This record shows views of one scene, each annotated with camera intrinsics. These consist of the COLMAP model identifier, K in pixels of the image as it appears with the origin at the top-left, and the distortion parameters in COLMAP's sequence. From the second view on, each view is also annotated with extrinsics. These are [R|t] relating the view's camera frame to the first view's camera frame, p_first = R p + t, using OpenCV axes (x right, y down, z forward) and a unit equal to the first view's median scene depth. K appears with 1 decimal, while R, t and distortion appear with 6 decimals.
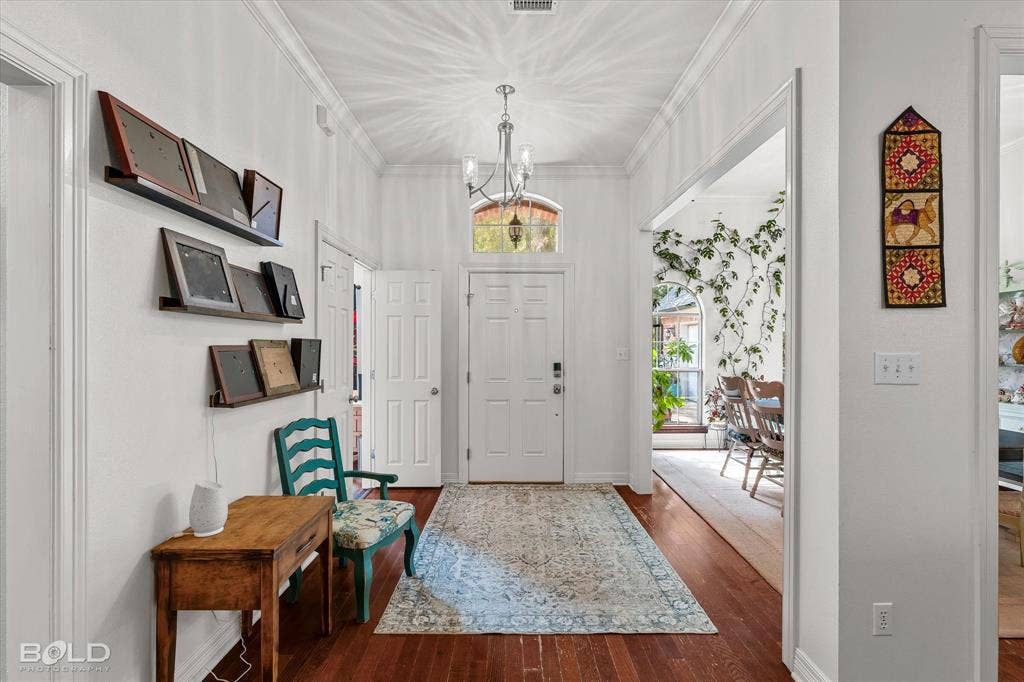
lens RADIAL K [[449.3, 0, 514.2], [0, 449.3, 343.8], [0, 0, 1]] dist [-0.002724, 0.000681]
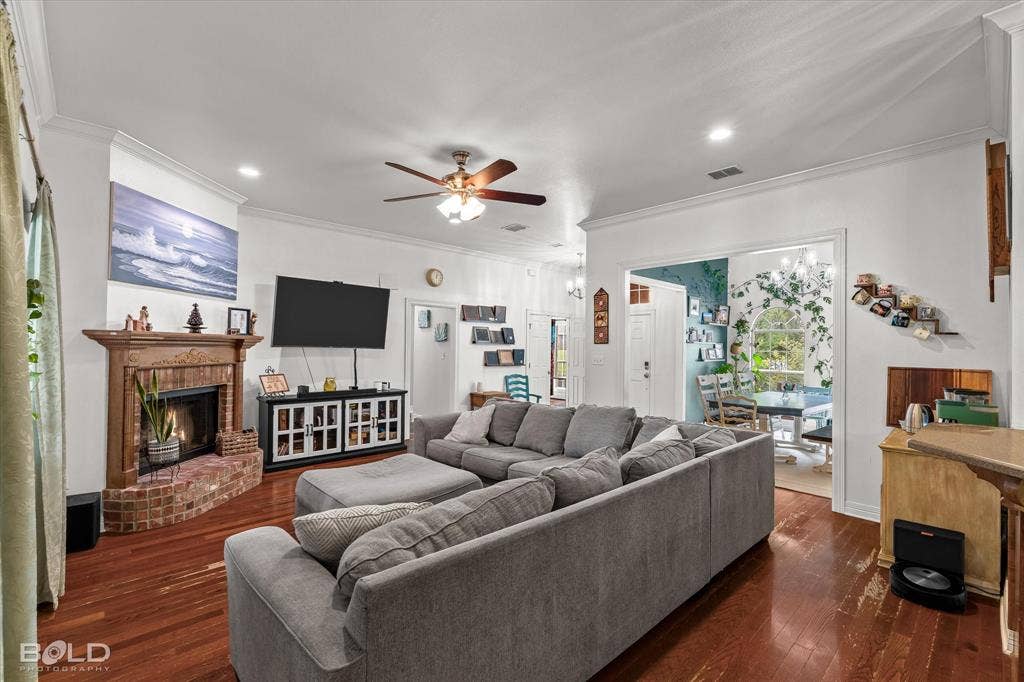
lens RADIAL K [[454.9, 0, 514.5], [0, 454.9, 341.9], [0, 0, 1]] dist [-0.001216, 0.000756]
pose [[0.680133, -0.000303, -0.733089, 1.204608], [-0.007513, 0.999945, -0.007383, -0.024950], [0.733051, 0.010530, 0.680093, -0.772581]]
